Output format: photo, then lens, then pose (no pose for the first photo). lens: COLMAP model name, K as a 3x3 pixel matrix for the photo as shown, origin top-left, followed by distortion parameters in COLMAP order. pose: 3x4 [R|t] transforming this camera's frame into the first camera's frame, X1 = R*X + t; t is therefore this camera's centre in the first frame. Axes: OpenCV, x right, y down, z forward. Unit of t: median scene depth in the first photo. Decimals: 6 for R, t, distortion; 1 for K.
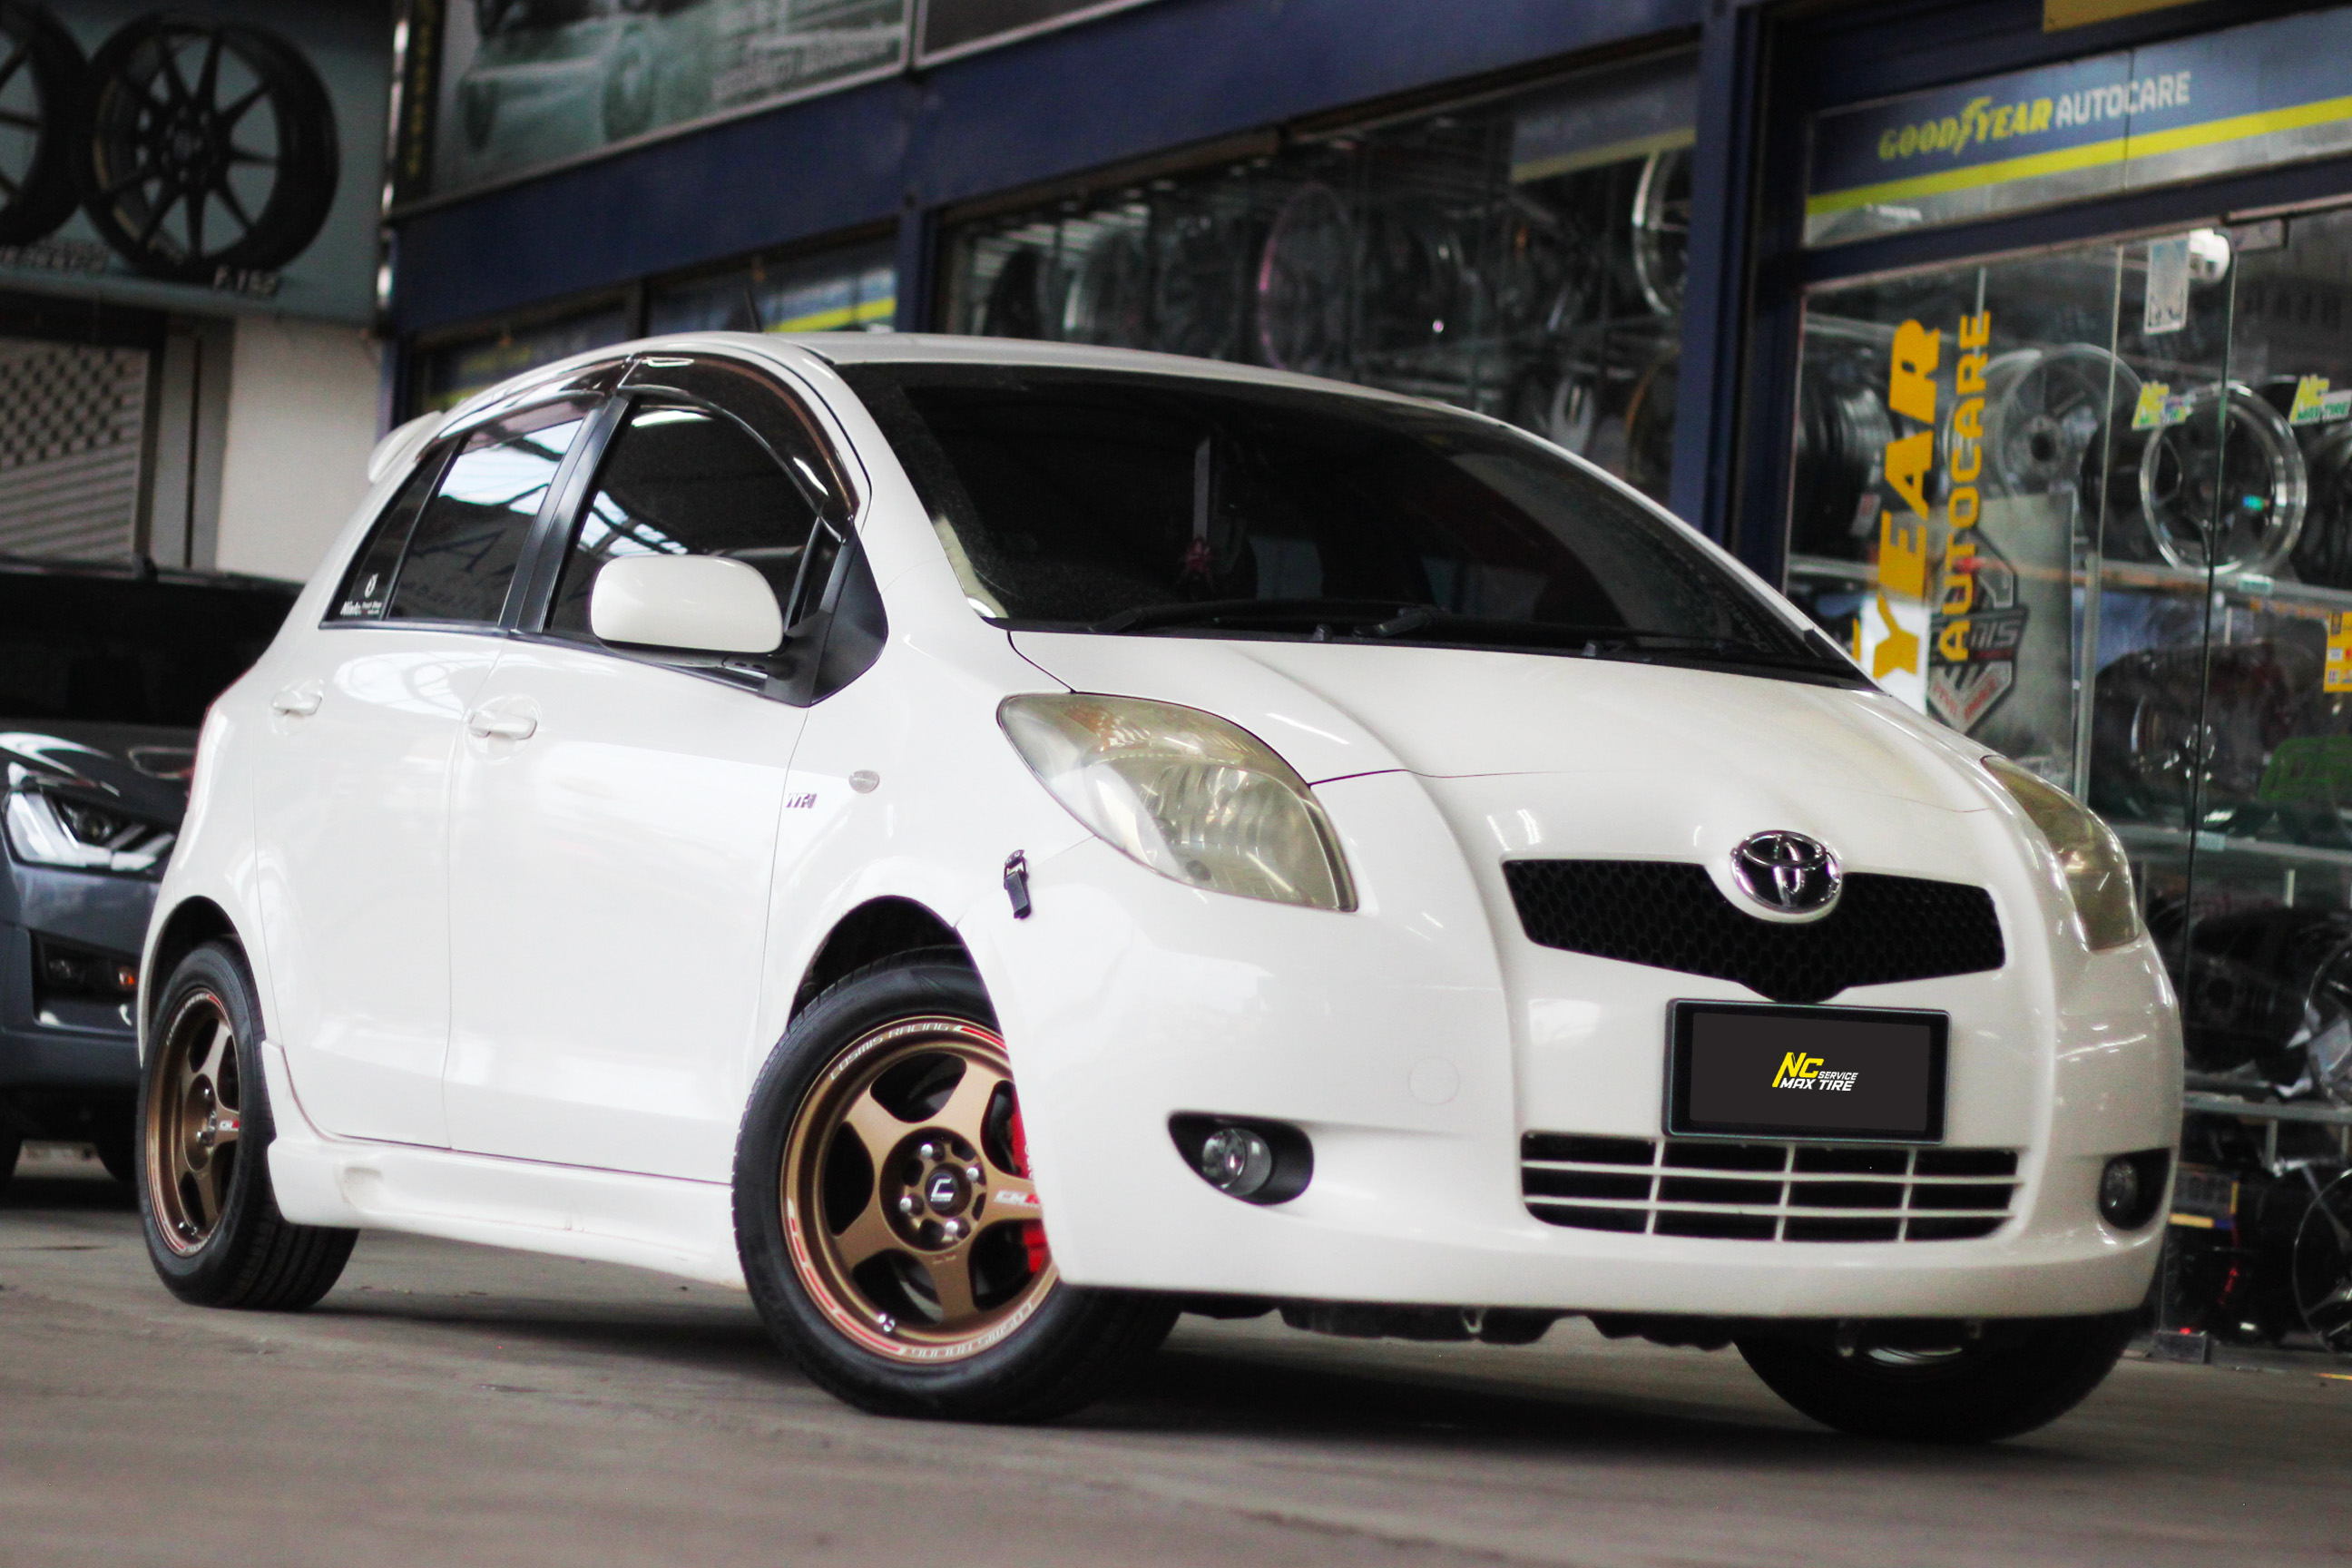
lens RADIAL K [[6189.1, 0, 1271.8], [0, 6189.1, 784.9], [0, 0, 1]] dist [-0.048132, -0.390037]
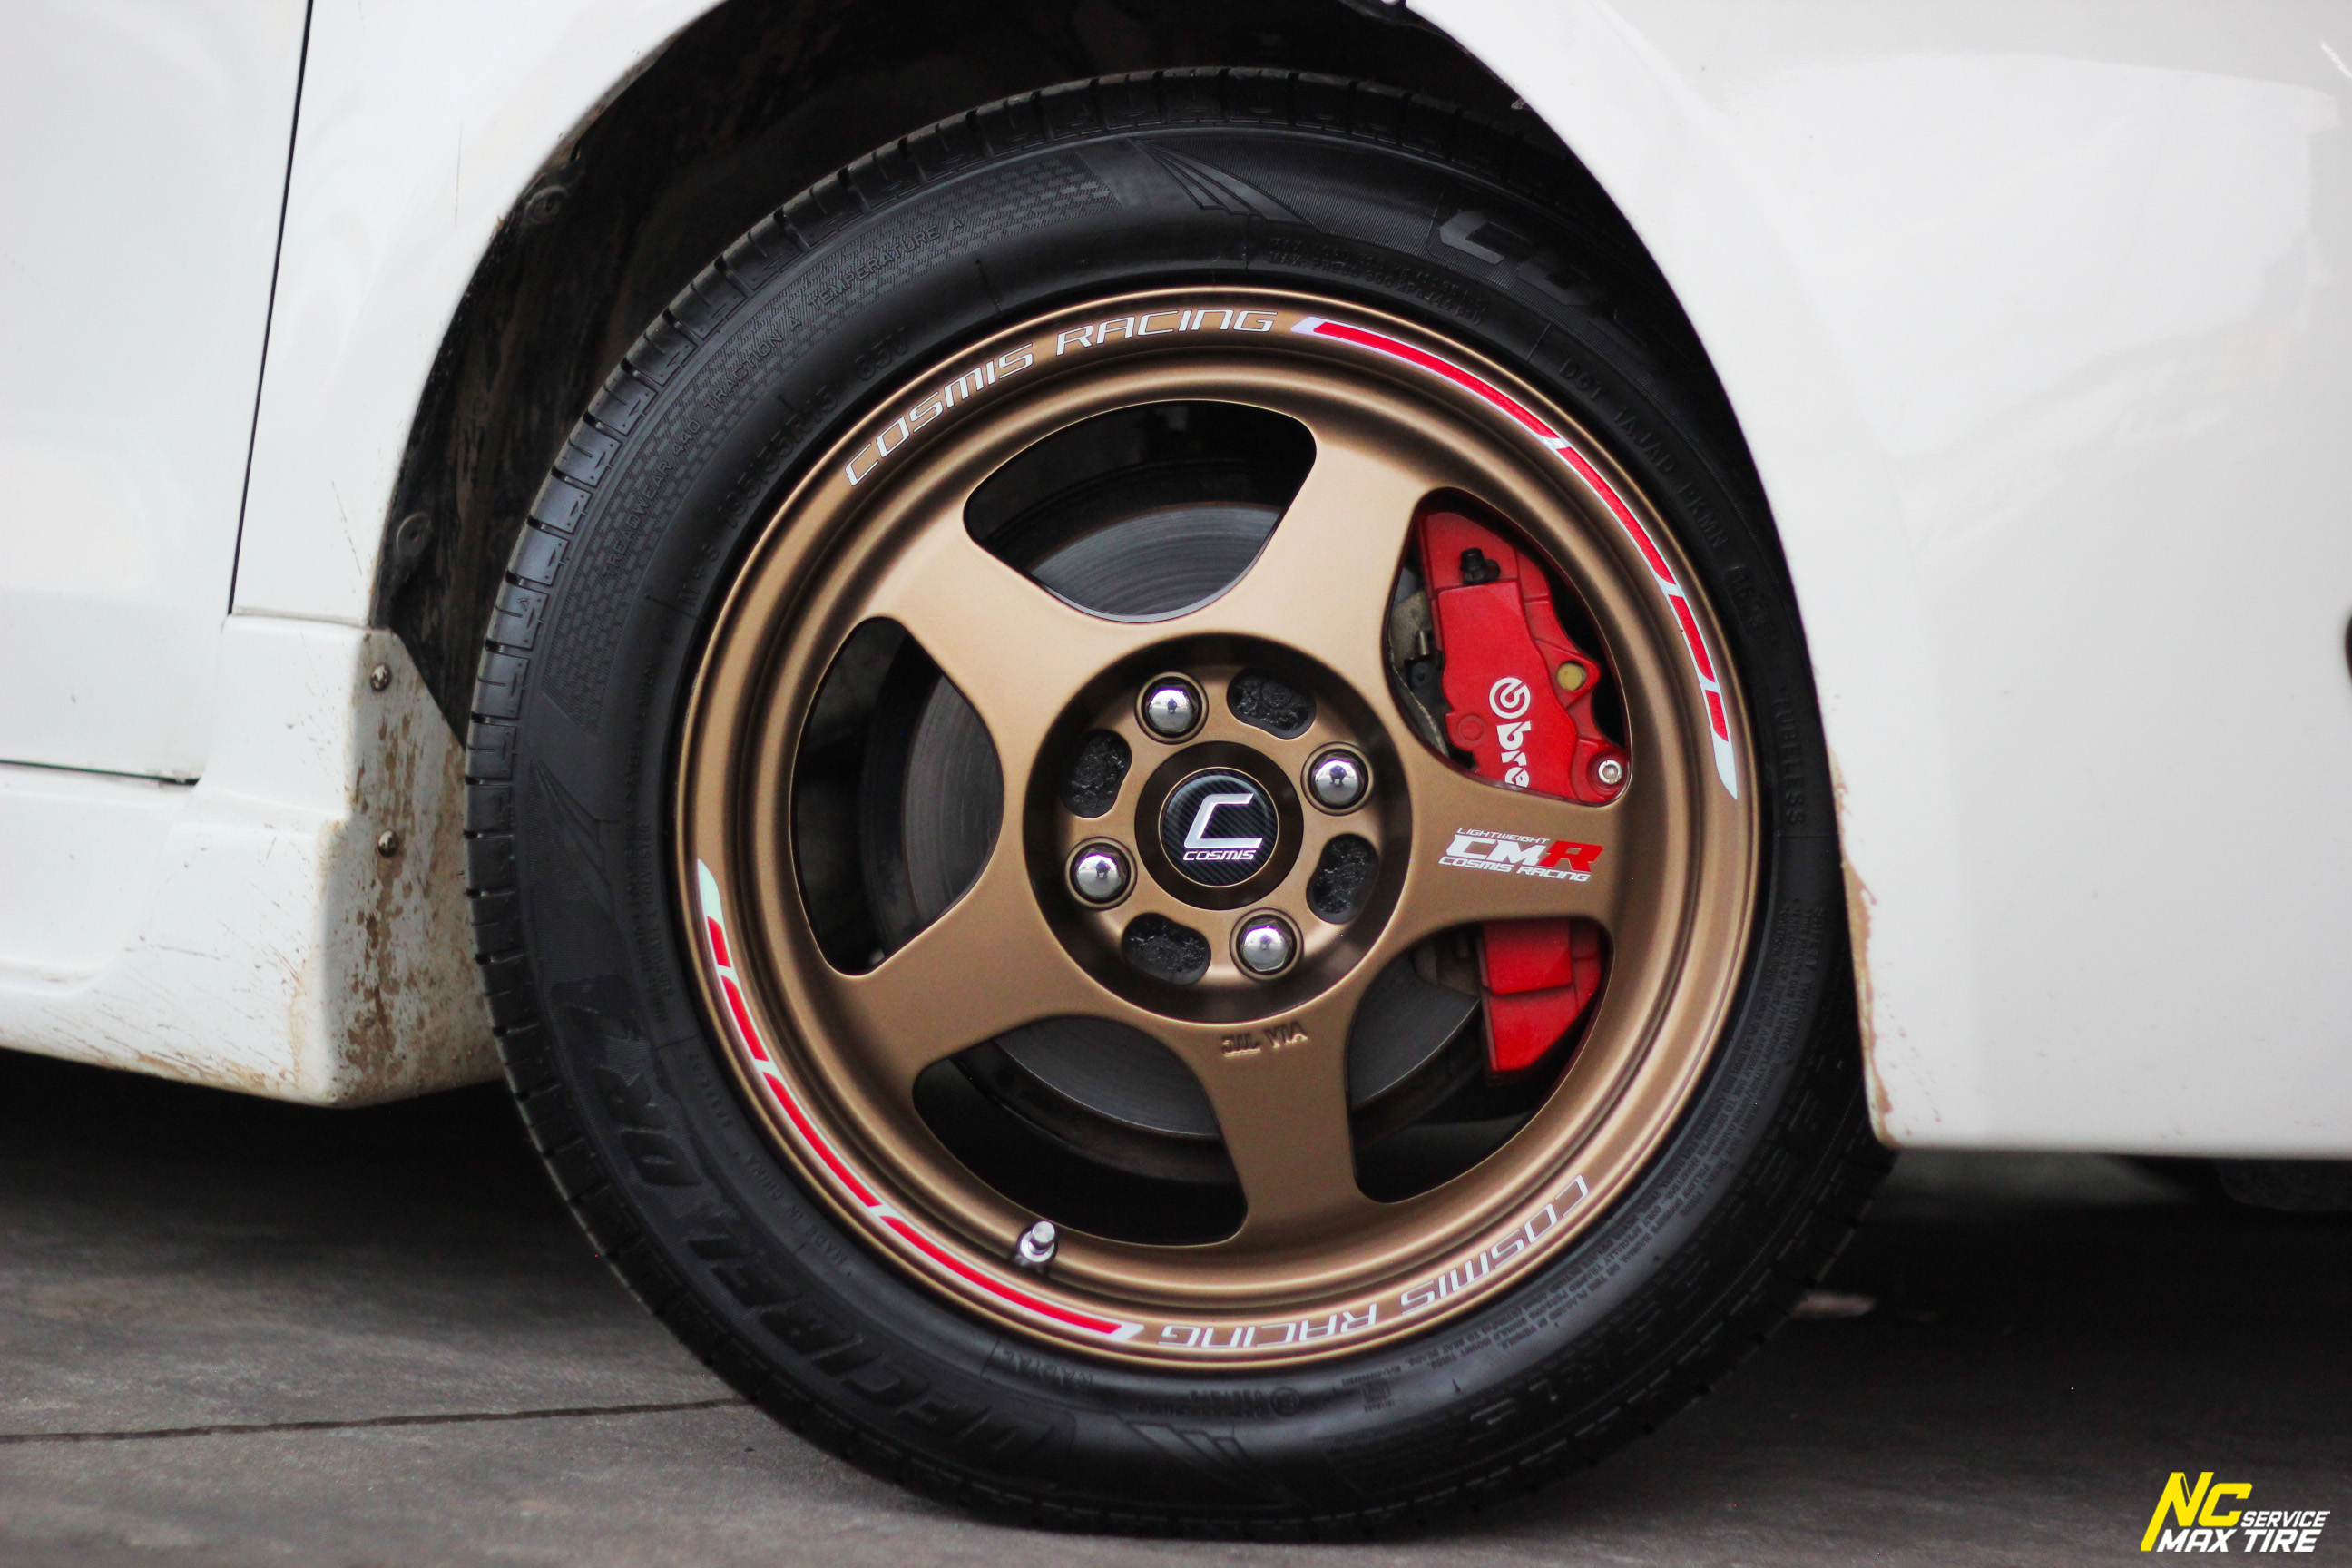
lens RADIAL K [[6033.5, 0, 1273.3], [0, 6033.5, 780.1], [0, 0, 1]] dist [-0.093802, 0.049510]
pose [[0.895262, -0.027076, 0.444716, -0.189724], [-0.023343, 0.993930, 0.107506, 0.028905], [-0.444928, -0.106627, 0.889196, 0.713714]]
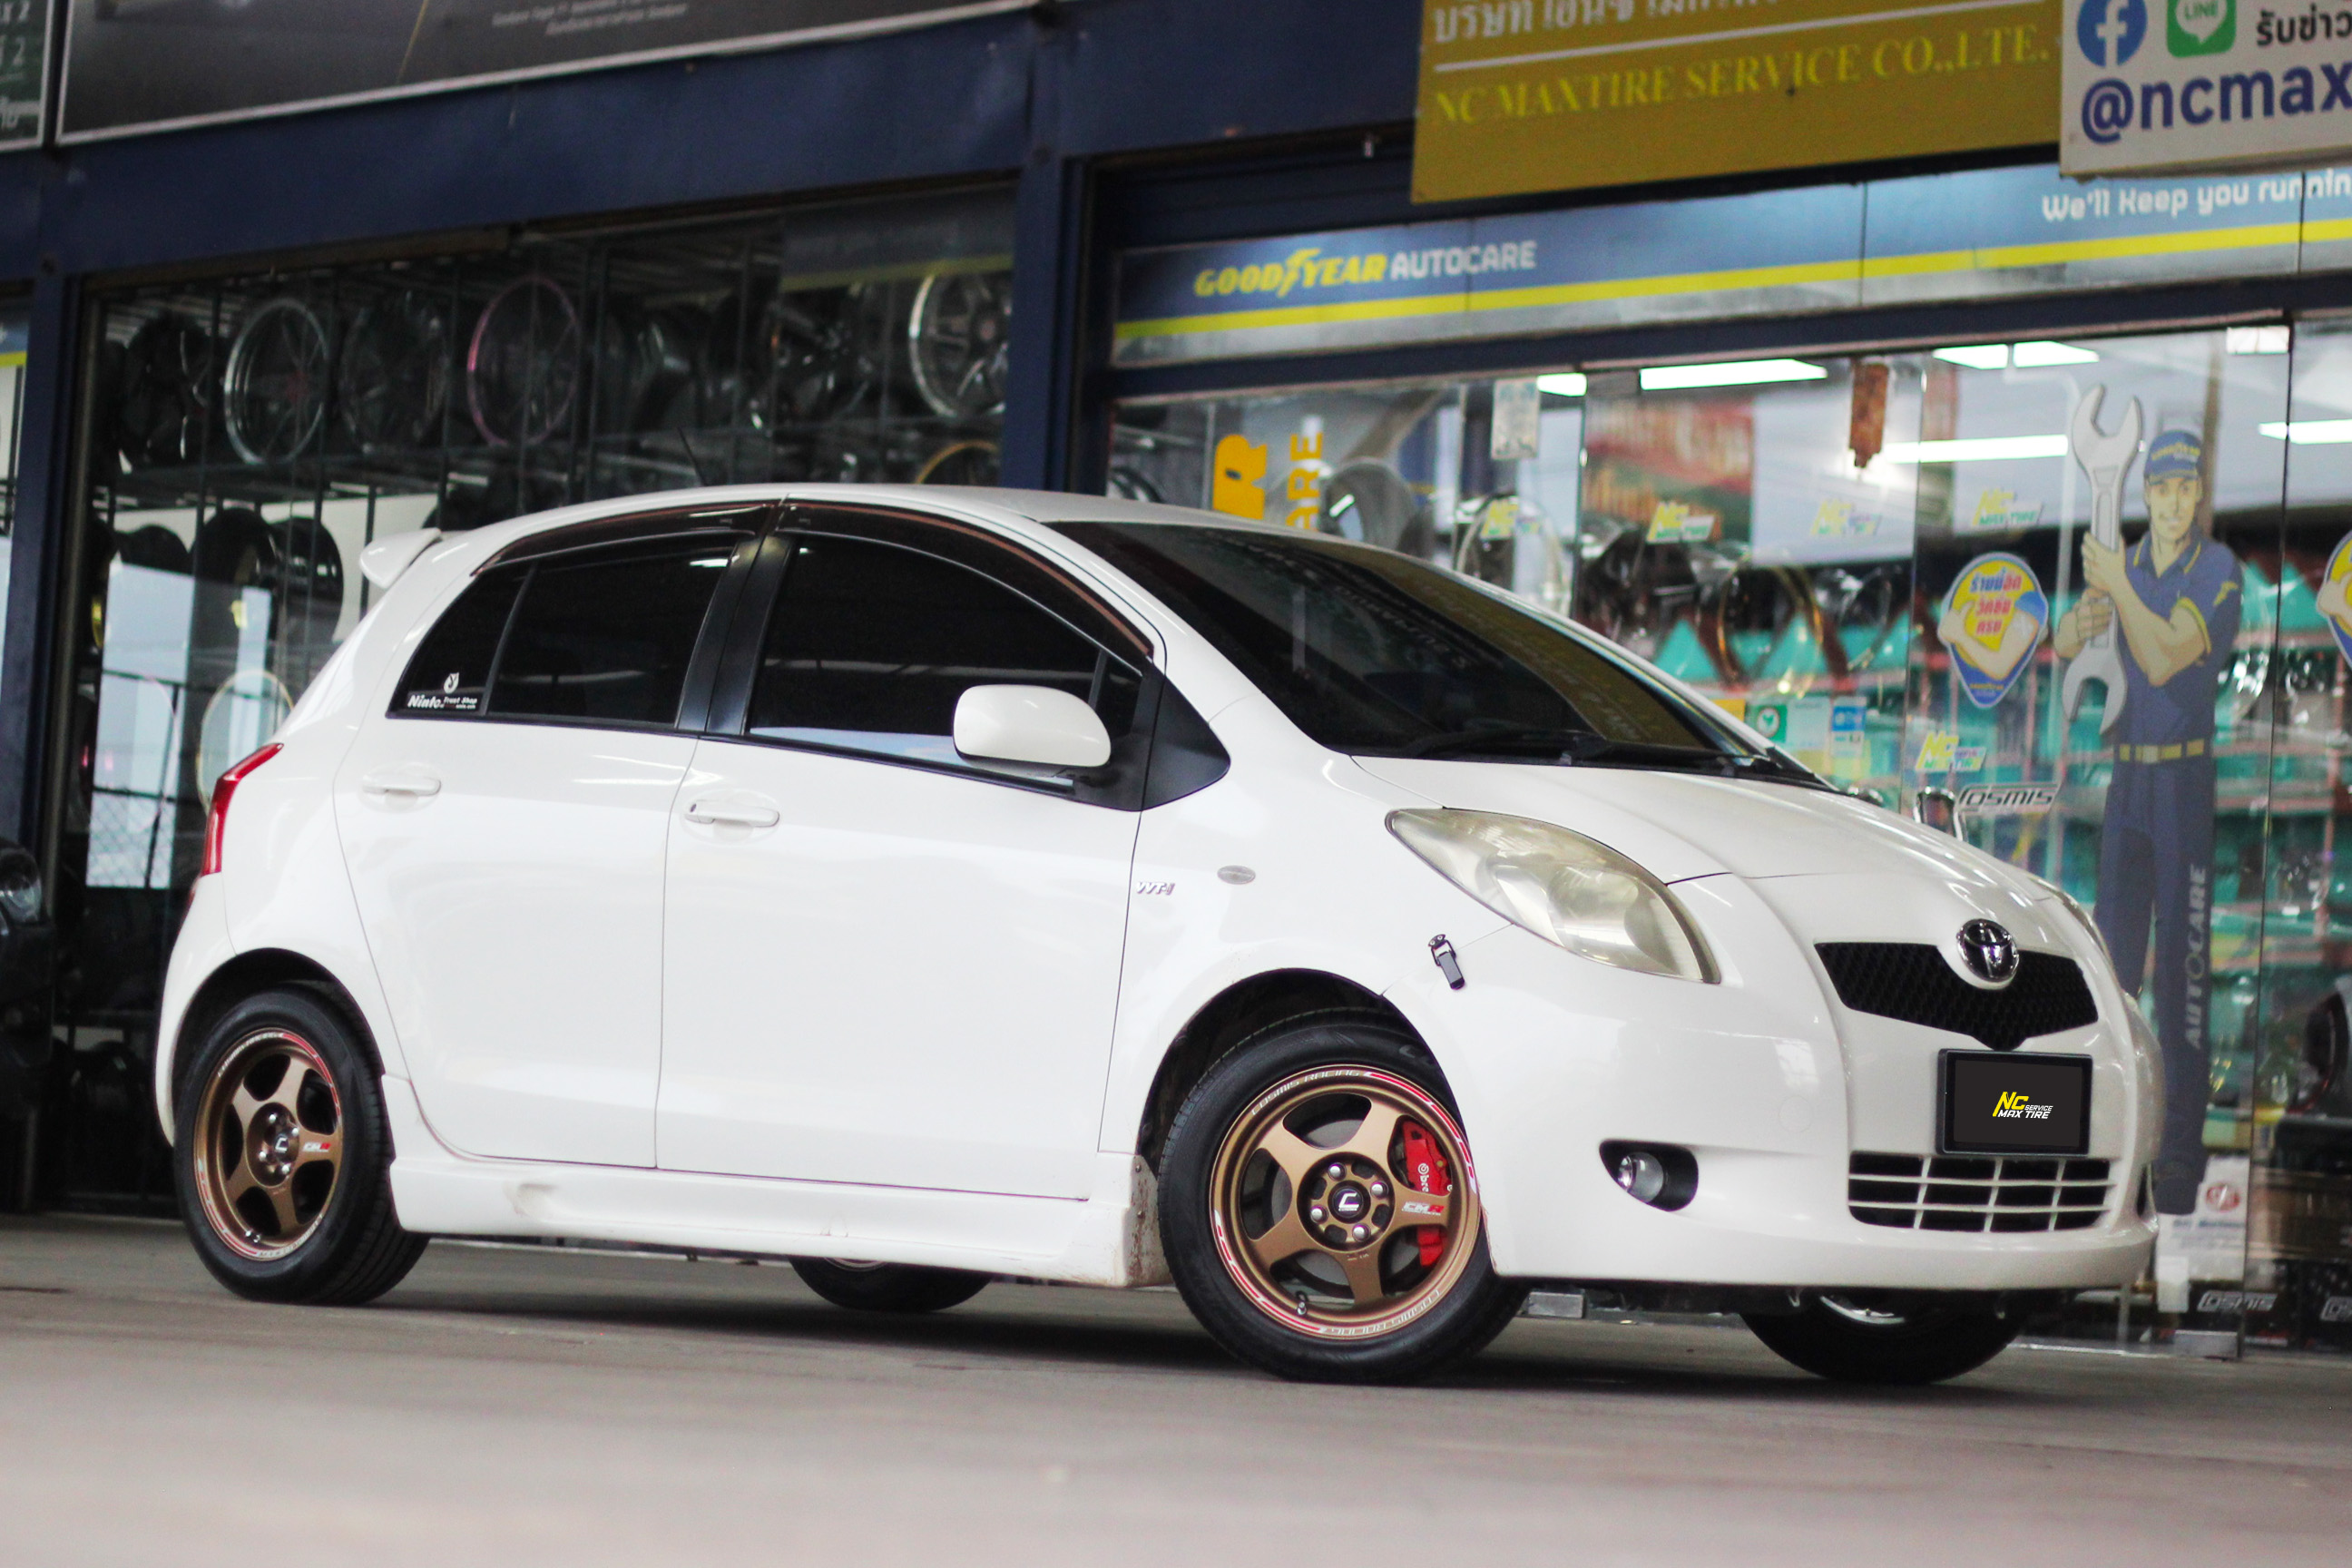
lens RADIAL K [[6033.5, 0, 1273.3], [0, 6033.5, 780.1], [0, 0, 1]] dist [-0.093802, 0.049510]
pose [[0.949531, 0.008053, 0.313570, -0.451456], [-0.009521, 0.999950, 0.003150, -0.024161], [-0.313529, -0.005977, 0.949560, -0.162435]]
